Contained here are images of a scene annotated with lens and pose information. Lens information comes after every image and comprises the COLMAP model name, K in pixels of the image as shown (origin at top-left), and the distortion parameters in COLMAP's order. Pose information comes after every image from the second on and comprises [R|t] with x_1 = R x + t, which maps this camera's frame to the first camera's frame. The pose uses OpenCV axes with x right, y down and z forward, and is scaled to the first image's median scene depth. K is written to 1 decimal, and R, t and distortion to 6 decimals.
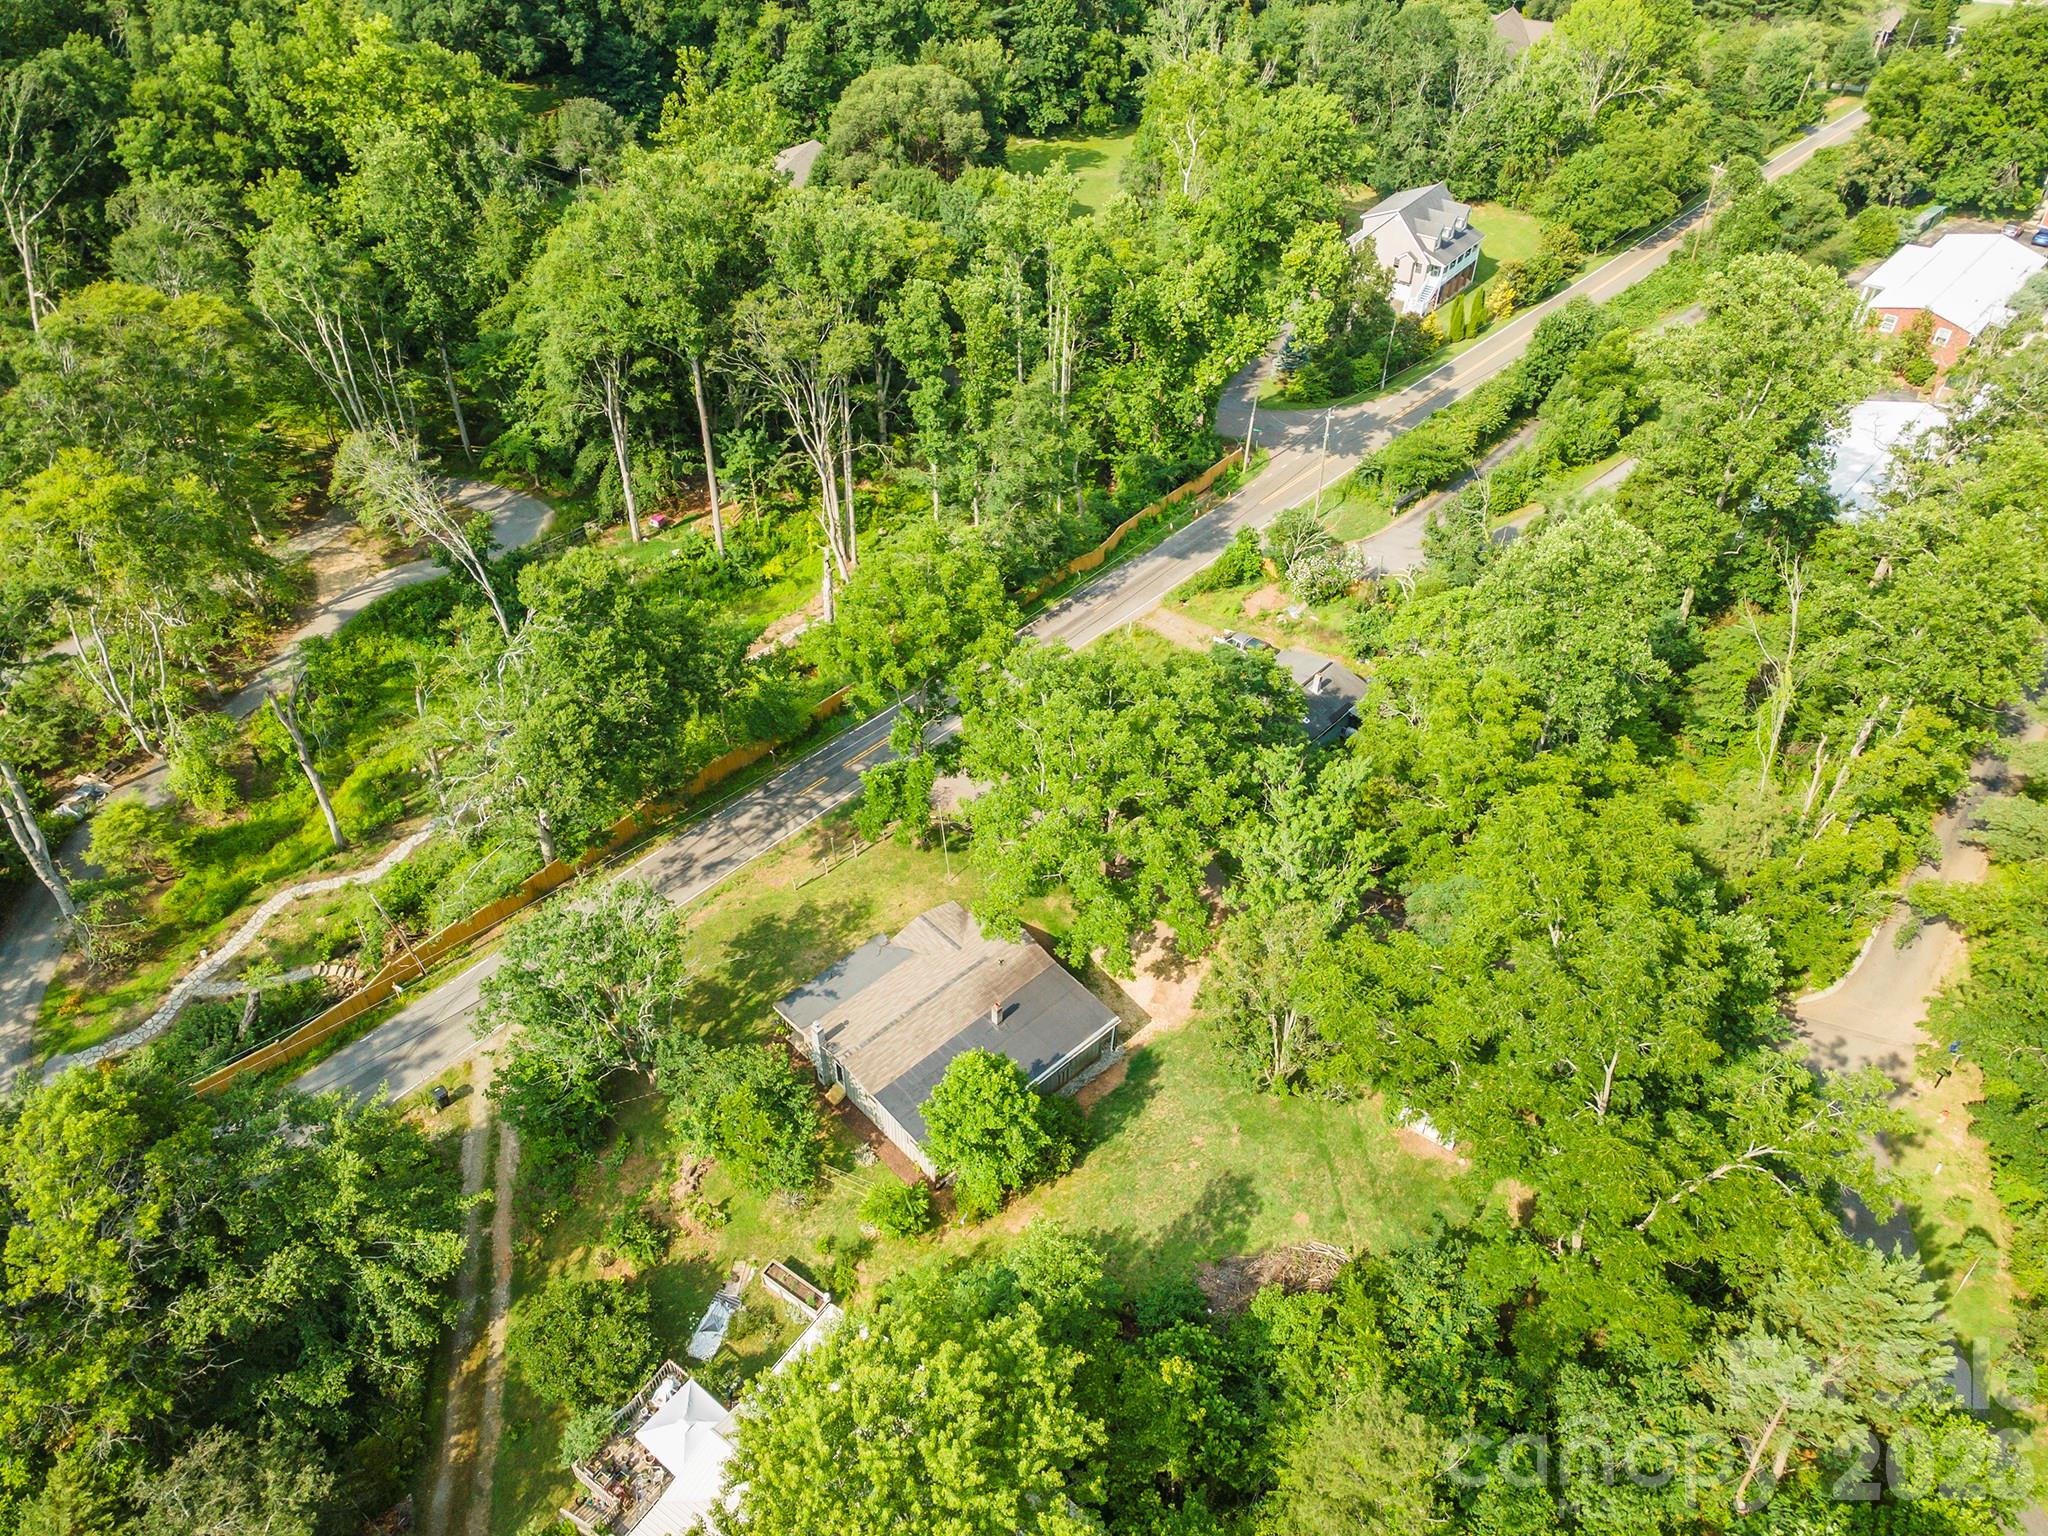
lens RADIAL K [[1479.9, 0, 1016.5], [0, 1479.9, 766.6], [0, 0, 1]] dist [0.041382, 0.022997]
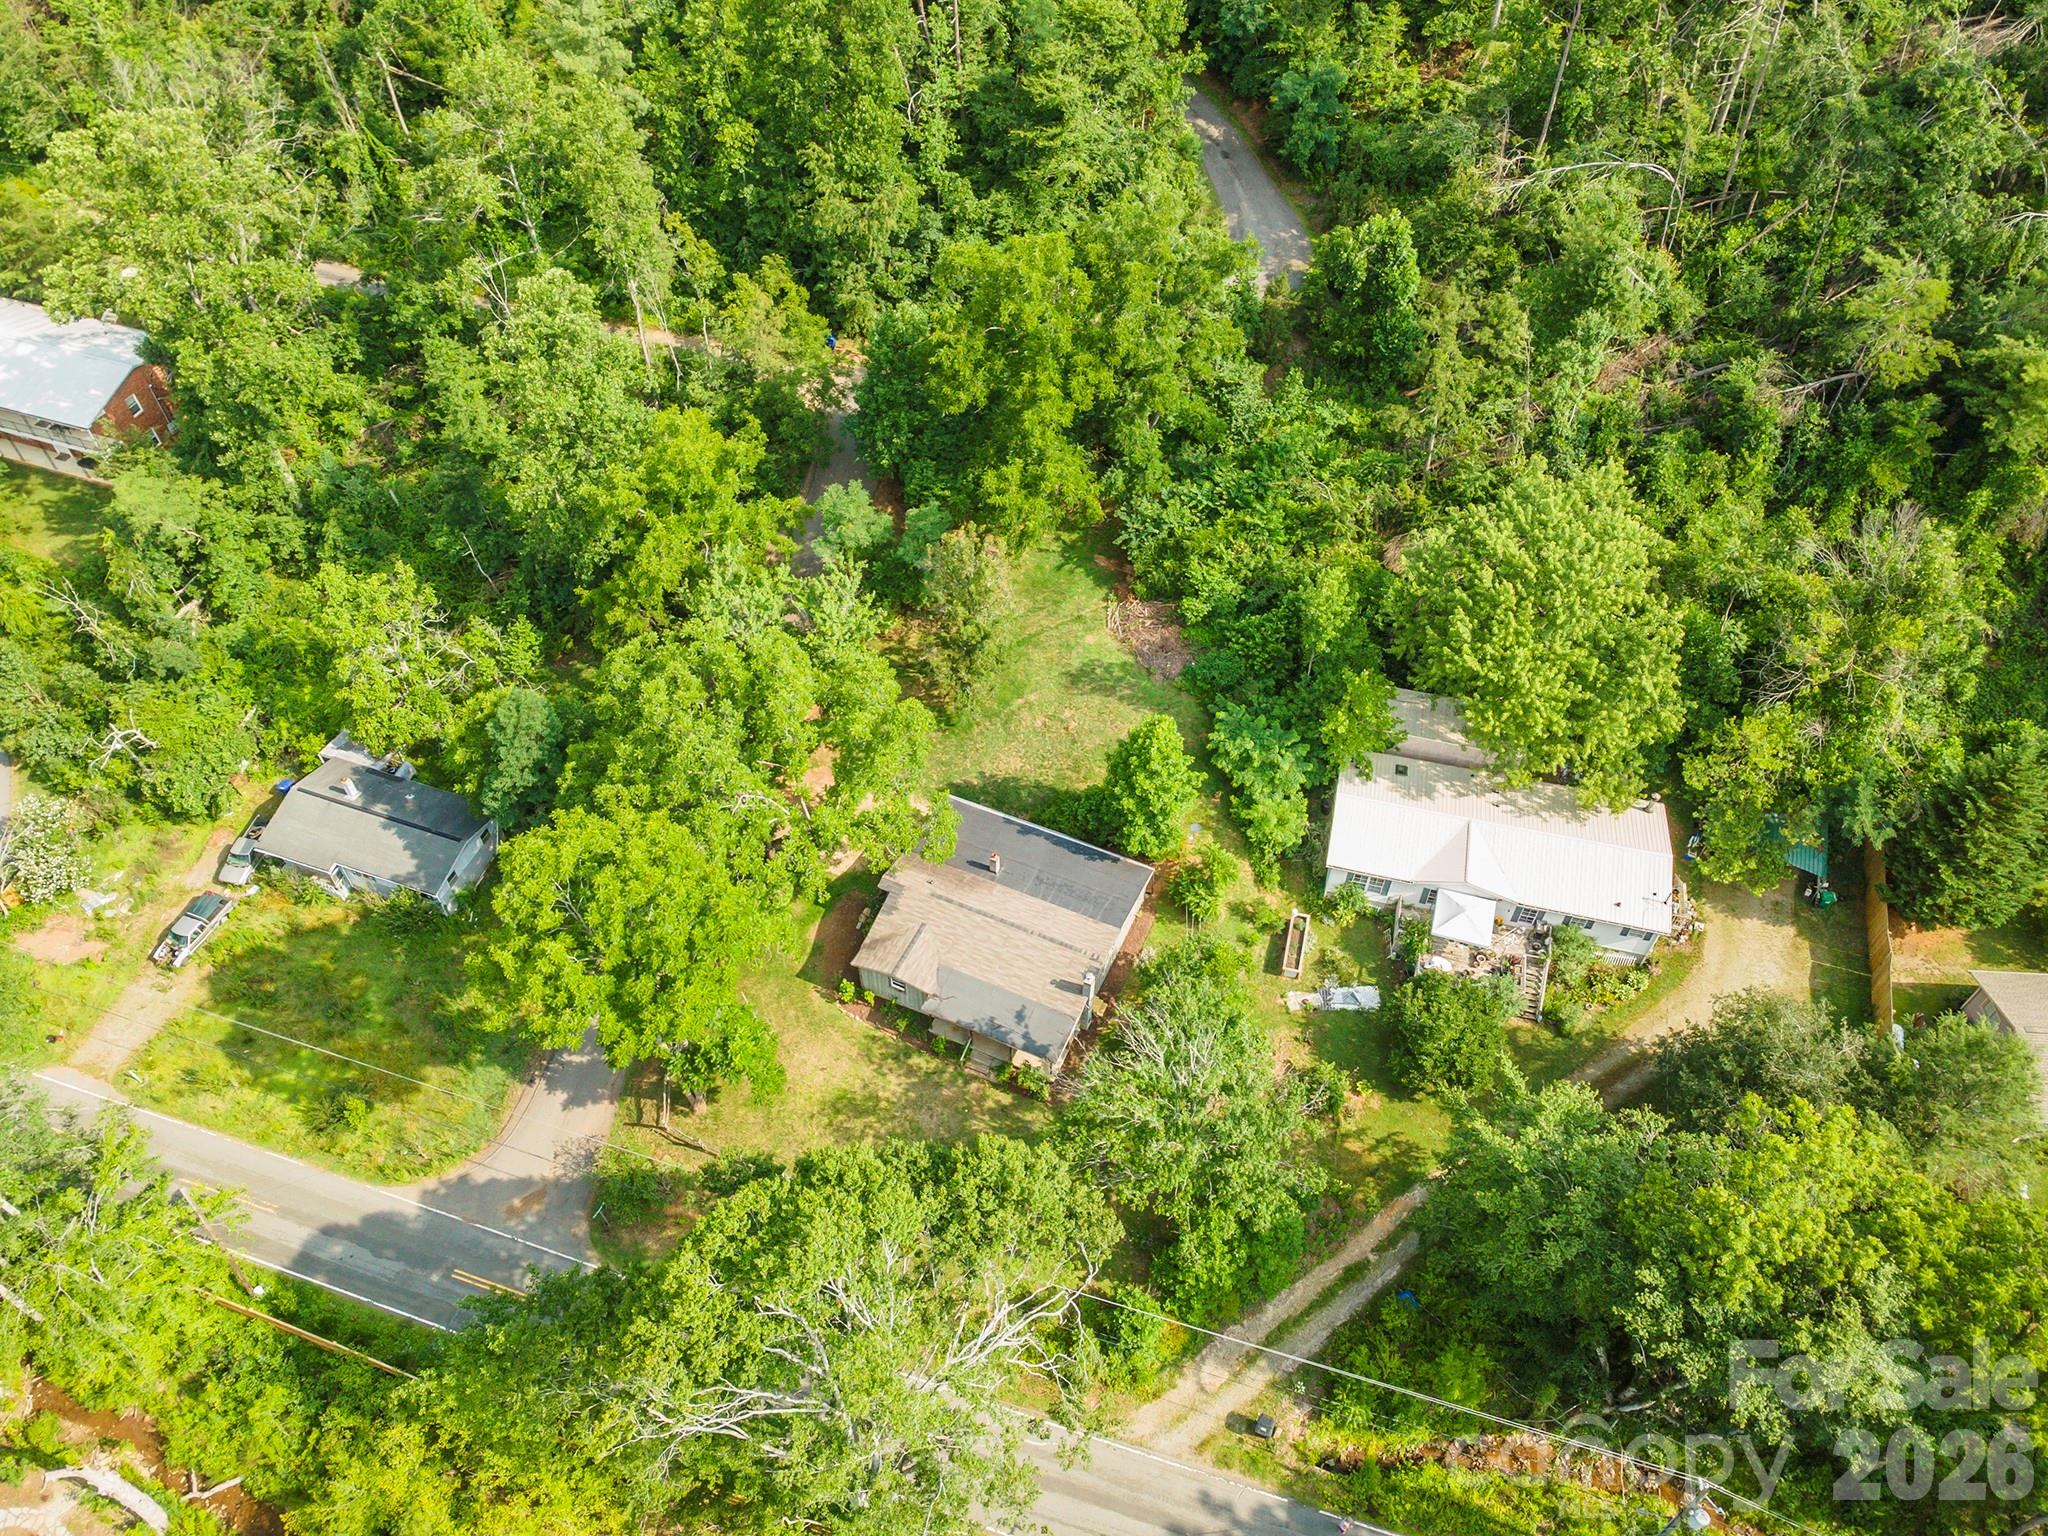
lens RADIAL K [[1479.9, 0, 1015.5], [0, 1479.9, 768.0], [0, 0, 1]] dist [0.041382, 0.022997]
pose [[-0.368353, -0.700371, 0.611389, -0.381049], [0.612415, 0.311990, 0.726368, -0.376891], [-0.699474, 0.641983, 0.313995, 0.389242]]
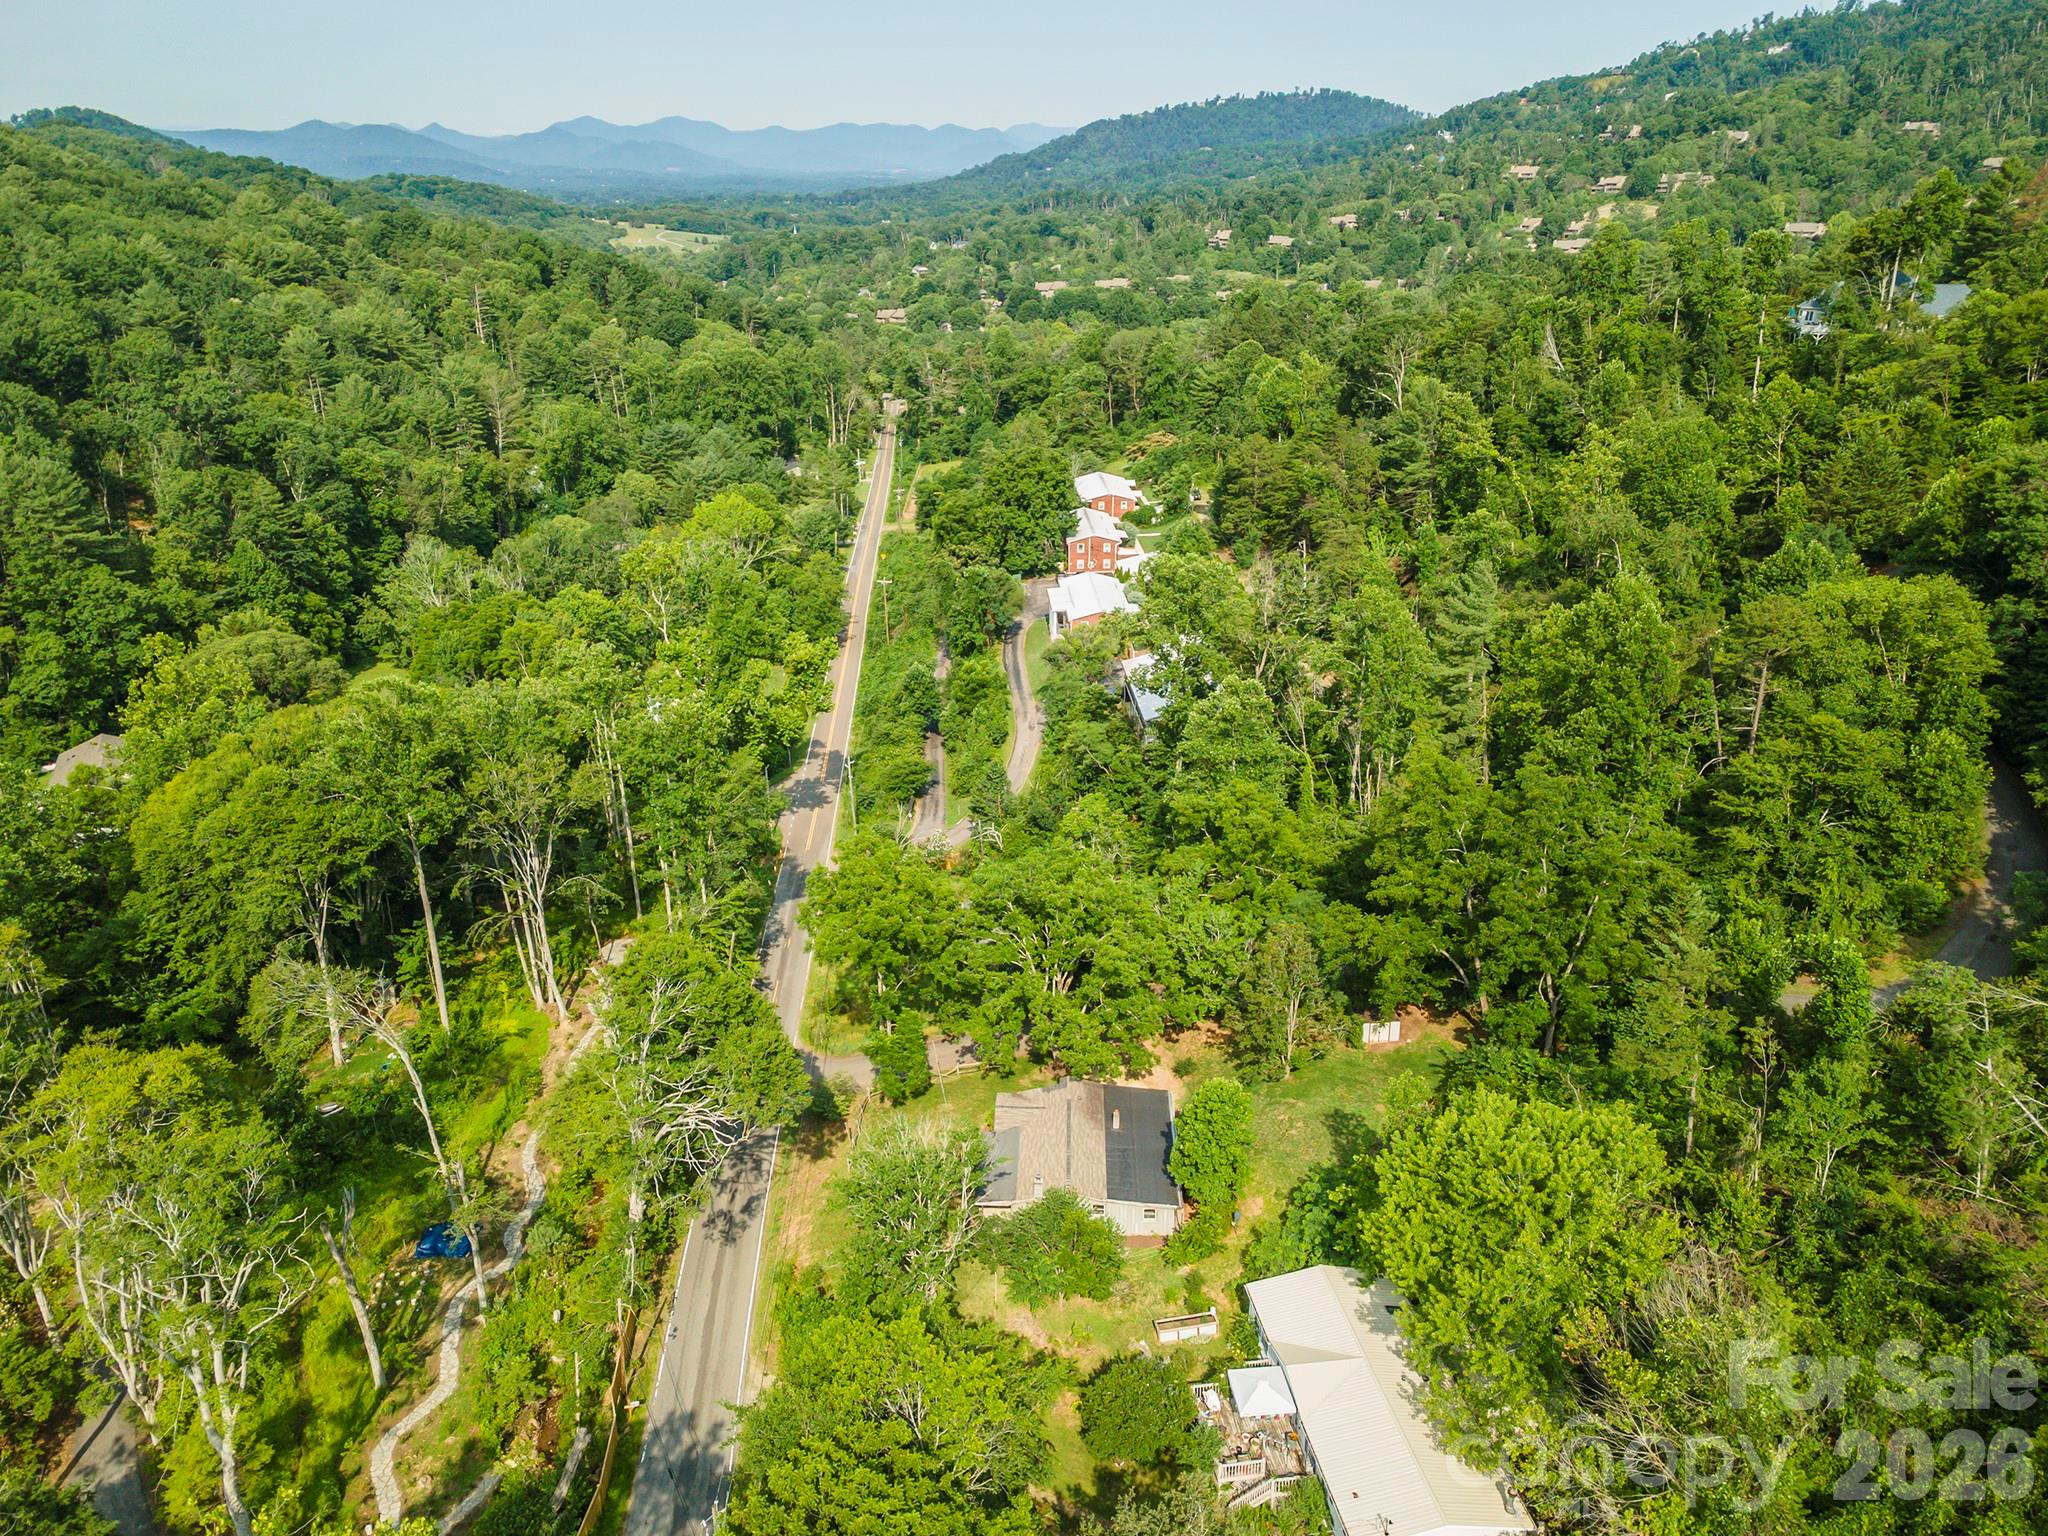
lens RADIAL K [[1479.9, 0, 1010.4], [0, 1479.9, 767.8], [0, 0, 1]] dist [0.041382, 0.022997]
pose [[0.717225, -0.269243, 0.642726, -0.530419], [0.464230, 0.872479, -0.152551, 0.032227], [-0.519692, 0.407786, 0.750754, -0.044447]]
